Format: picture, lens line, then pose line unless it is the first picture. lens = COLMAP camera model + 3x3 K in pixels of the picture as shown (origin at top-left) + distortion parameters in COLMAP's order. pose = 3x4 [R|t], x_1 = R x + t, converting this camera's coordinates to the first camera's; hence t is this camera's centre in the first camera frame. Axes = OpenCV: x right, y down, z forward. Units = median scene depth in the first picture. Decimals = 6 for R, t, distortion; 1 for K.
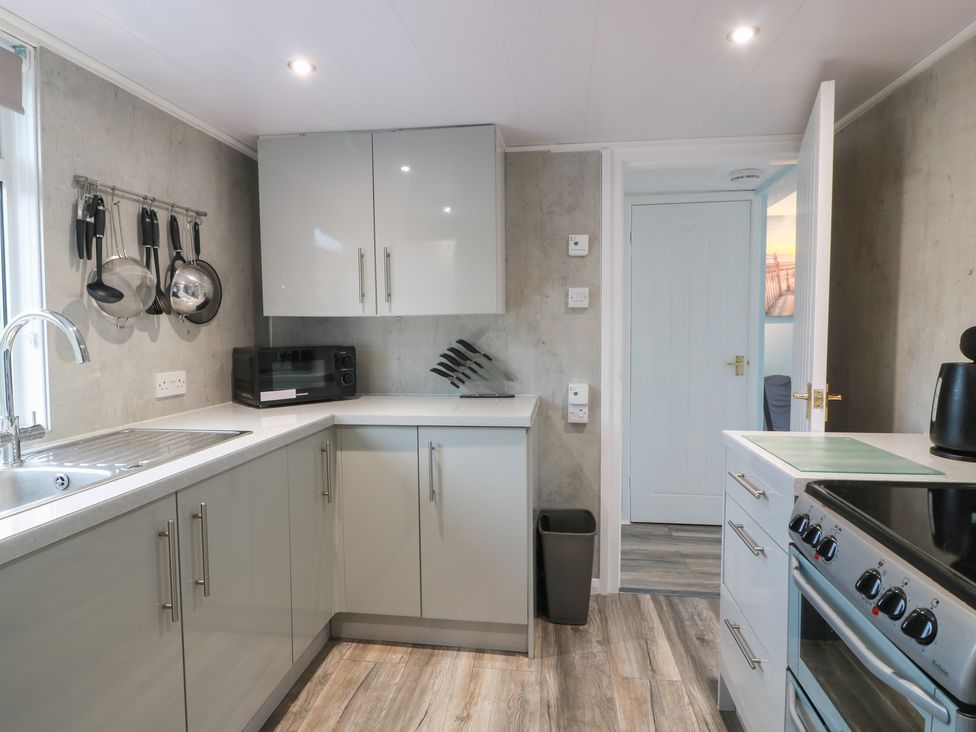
lens RADIAL K [[510.1, 0, 489.9], [0, 510.1, 359.0], [0, 0, 1]] dist [0.000987, -0.011665]
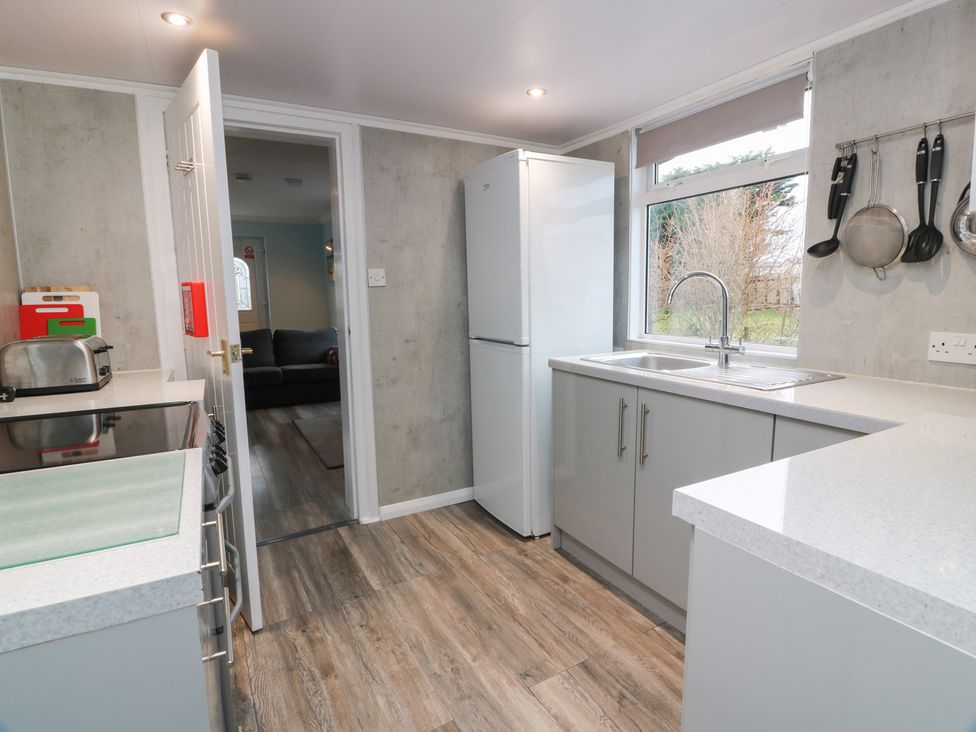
lens RADIAL K [[510.1, 0, 489.9], [0, 510.1, 359.0], [0, 0, 1]] dist [0.000987, -0.011665]
pose [[-0.800834, 0.096740, -0.591021, 0.488497], [-0.013743, 0.983639, 0.179626, -0.076246], [0.598728, 0.151974, -0.786402, 1.377231]]
